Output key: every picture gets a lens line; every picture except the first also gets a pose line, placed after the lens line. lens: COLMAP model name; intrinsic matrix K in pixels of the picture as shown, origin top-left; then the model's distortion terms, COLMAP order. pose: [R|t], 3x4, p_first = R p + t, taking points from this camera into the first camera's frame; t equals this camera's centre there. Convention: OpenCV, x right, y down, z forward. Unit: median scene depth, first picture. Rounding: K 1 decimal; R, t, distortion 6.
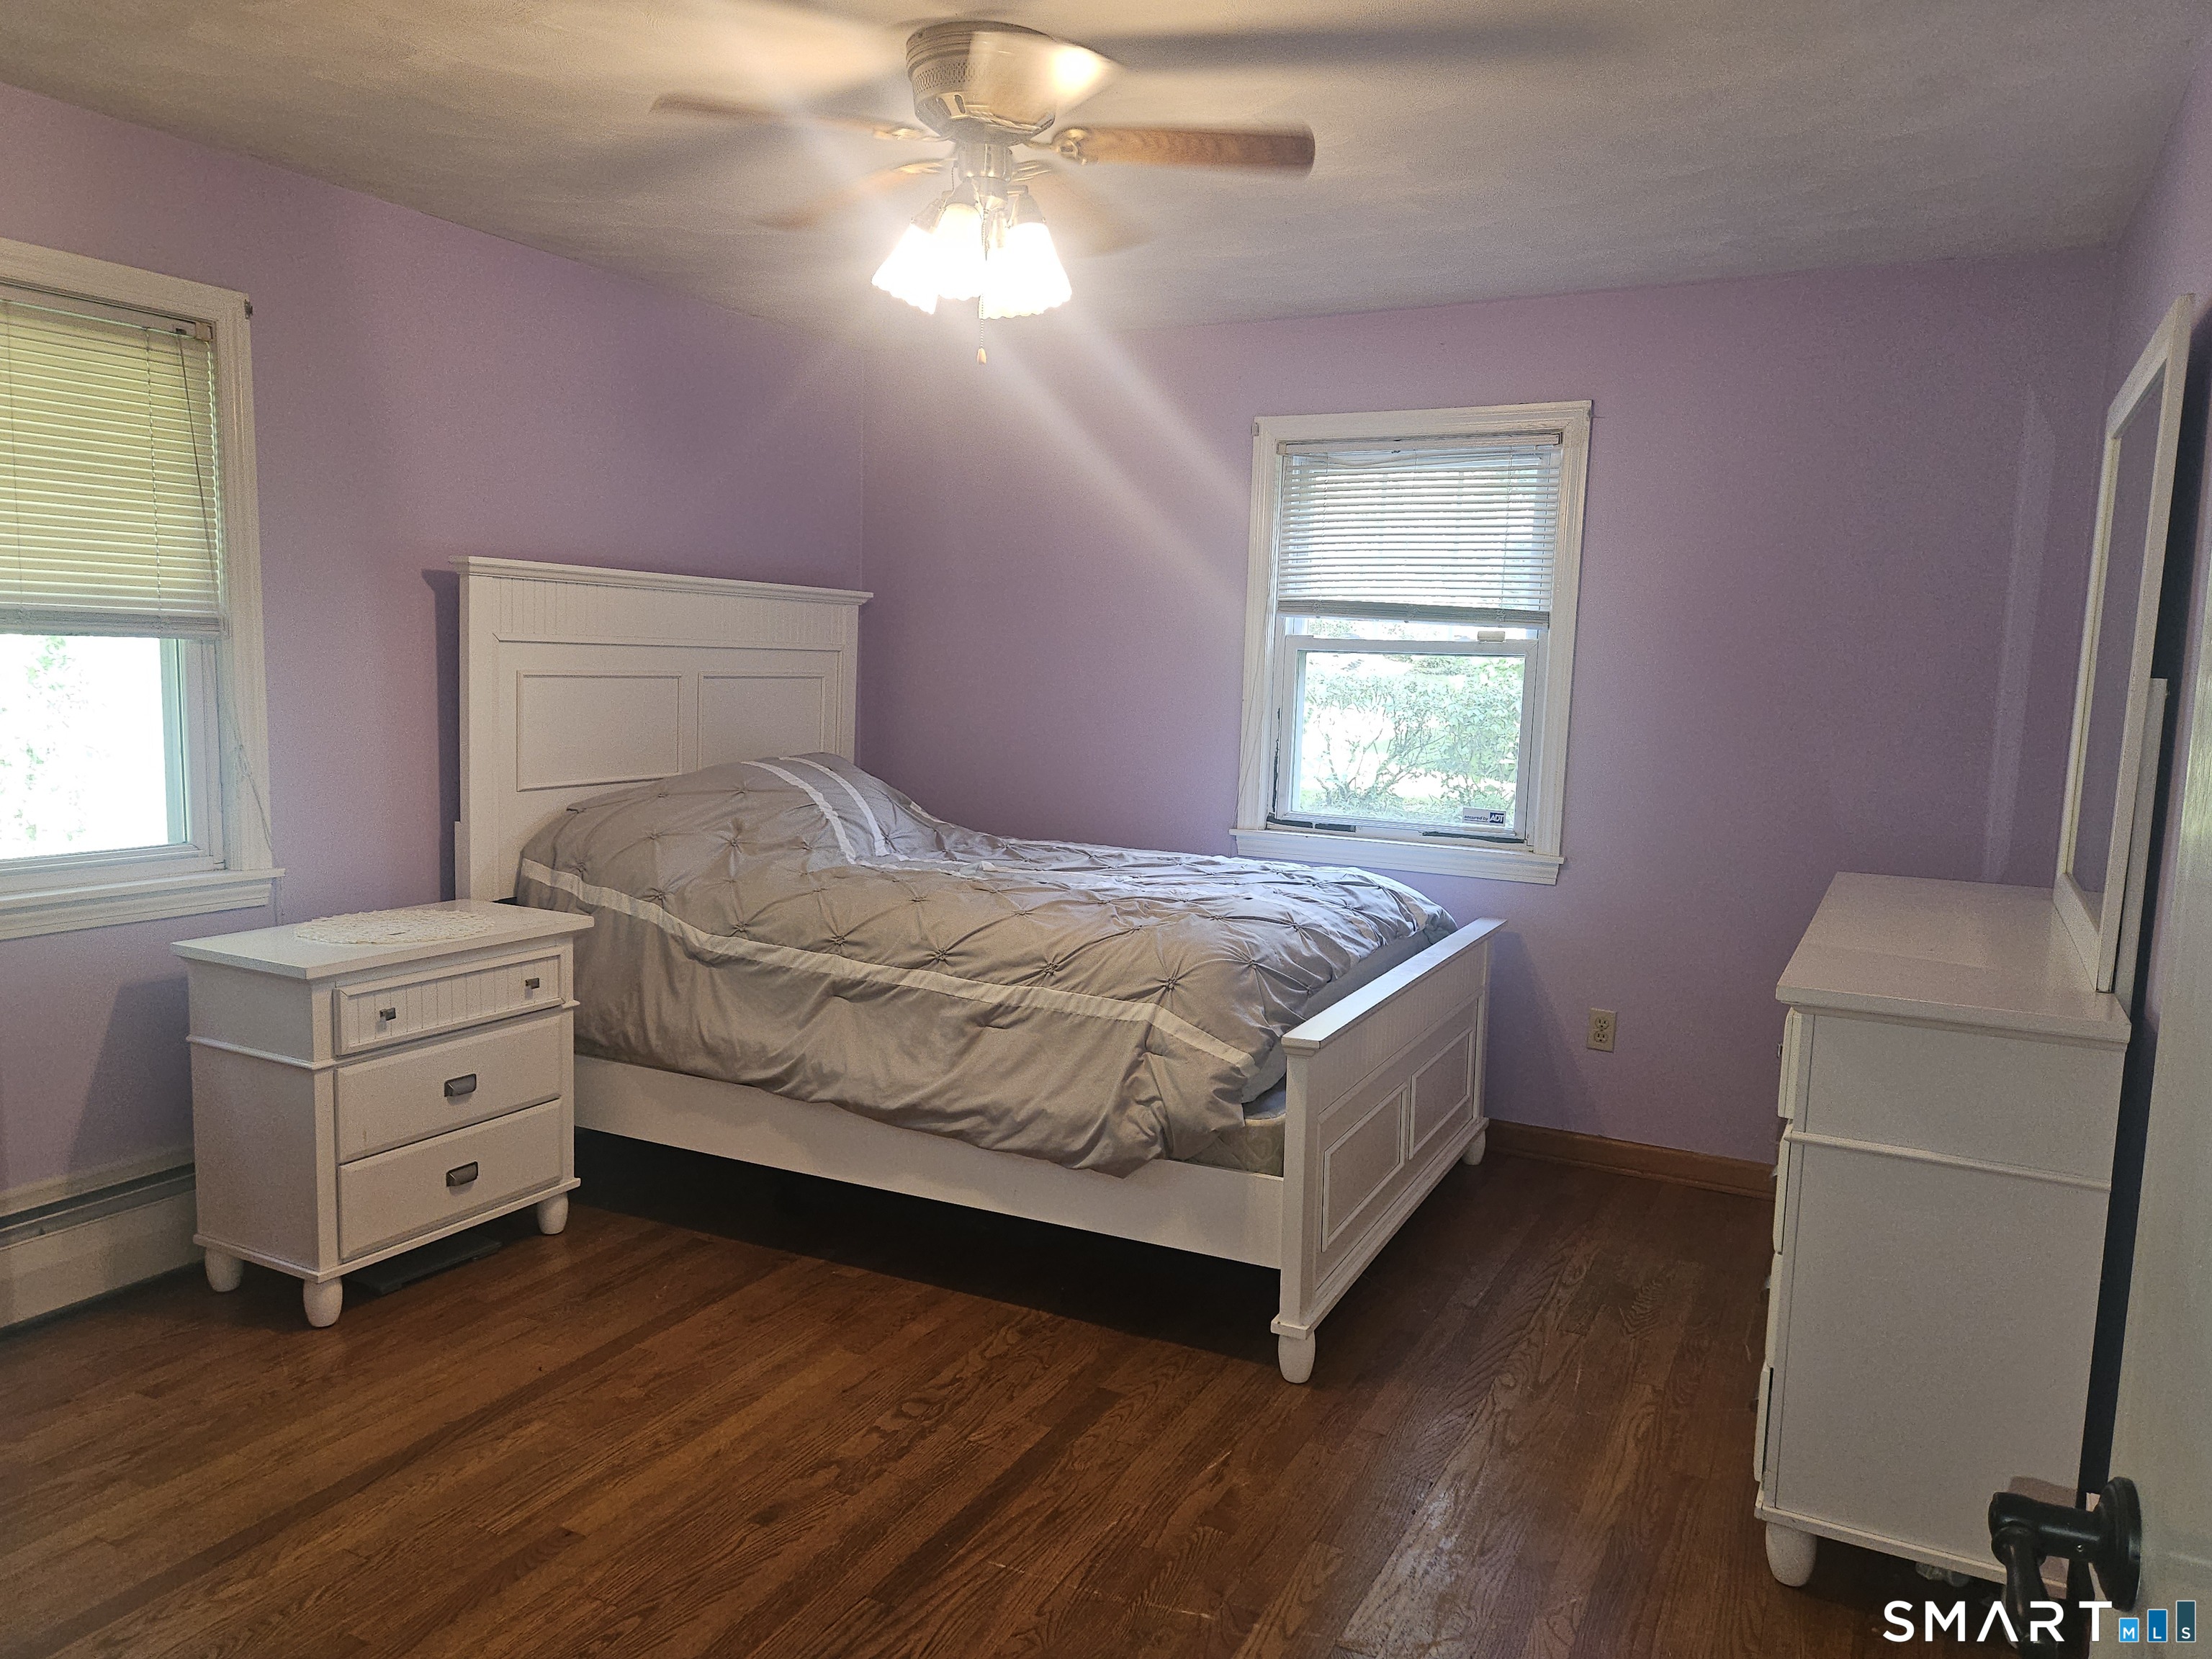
lens RADIAL K [[1588.4, 0, 1104.5], [0, 1588.4, 830.0], [0, 0, 1]] dist [0.071951, -0.028446]
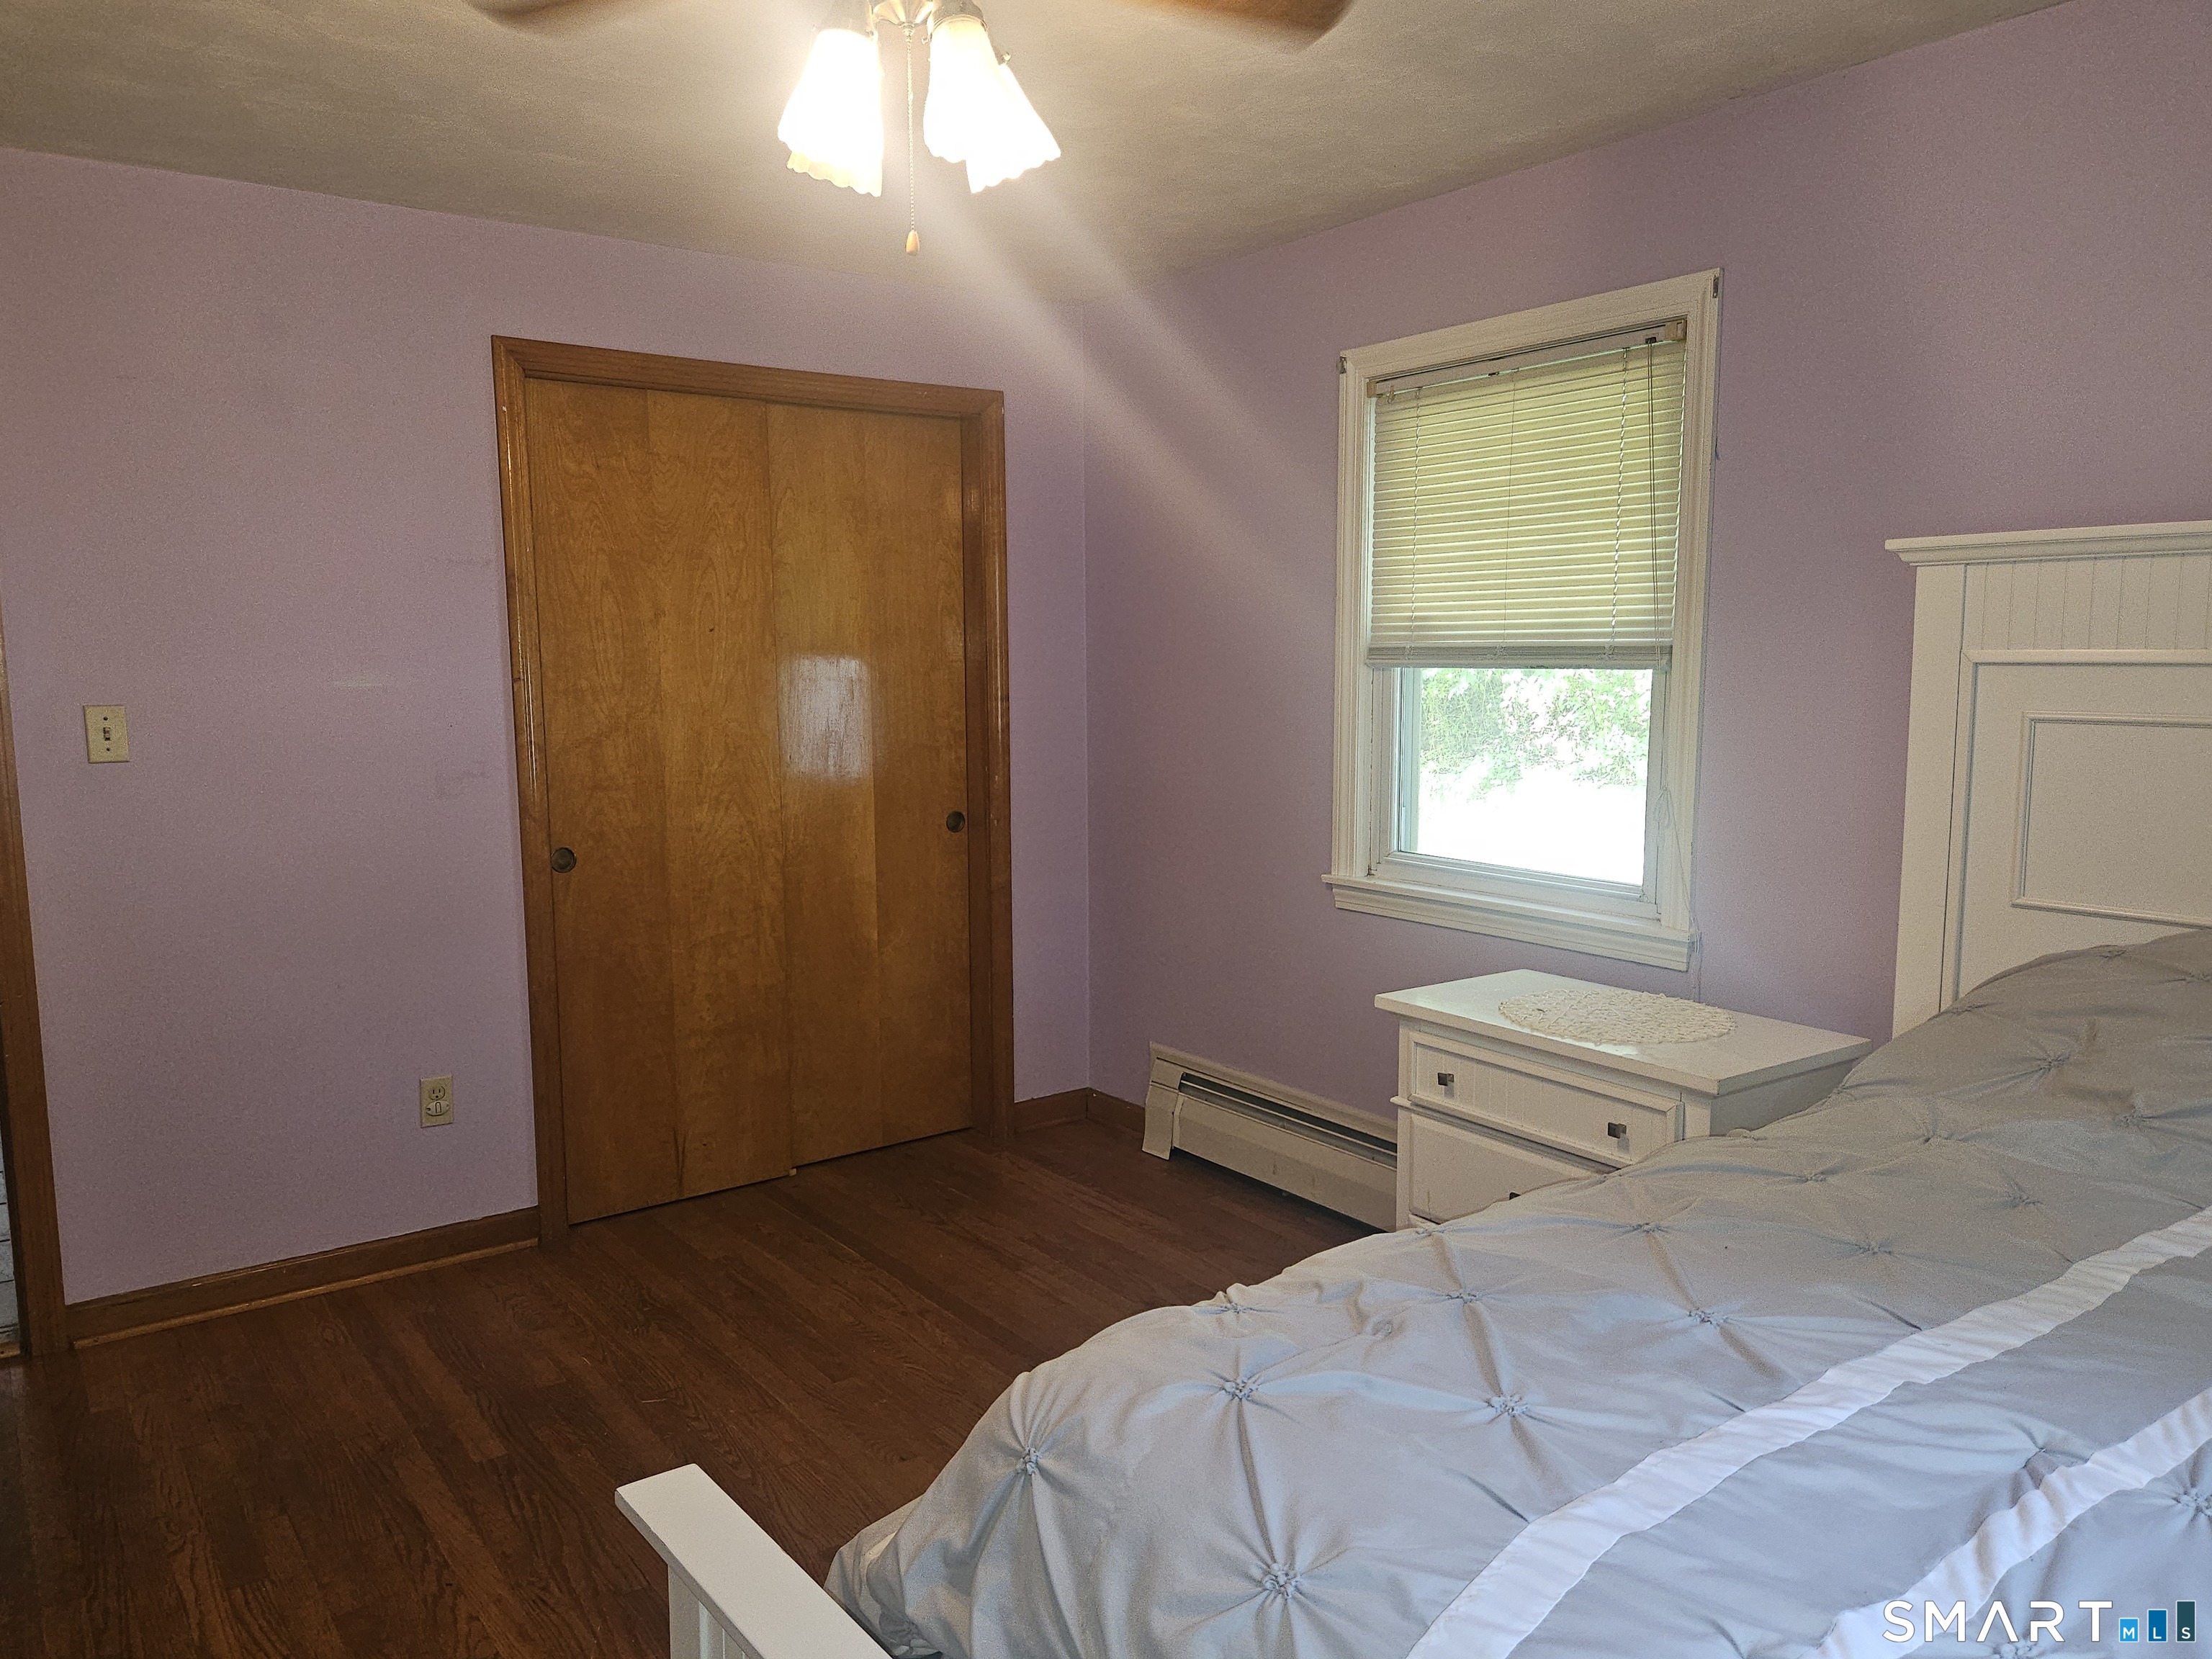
lens RADIAL K [[1588.4, 0, 1104.8], [0, 1588.4, 842.3], [0, 0, 1]] dist [0.071951, -0.028446]
pose [[-0.448398, 0.084511, -0.889830, 0.418379], [-0.106715, 0.983338, 0.147167, -0.125056], [0.887441, 0.160948, -0.431908, 1.163153]]
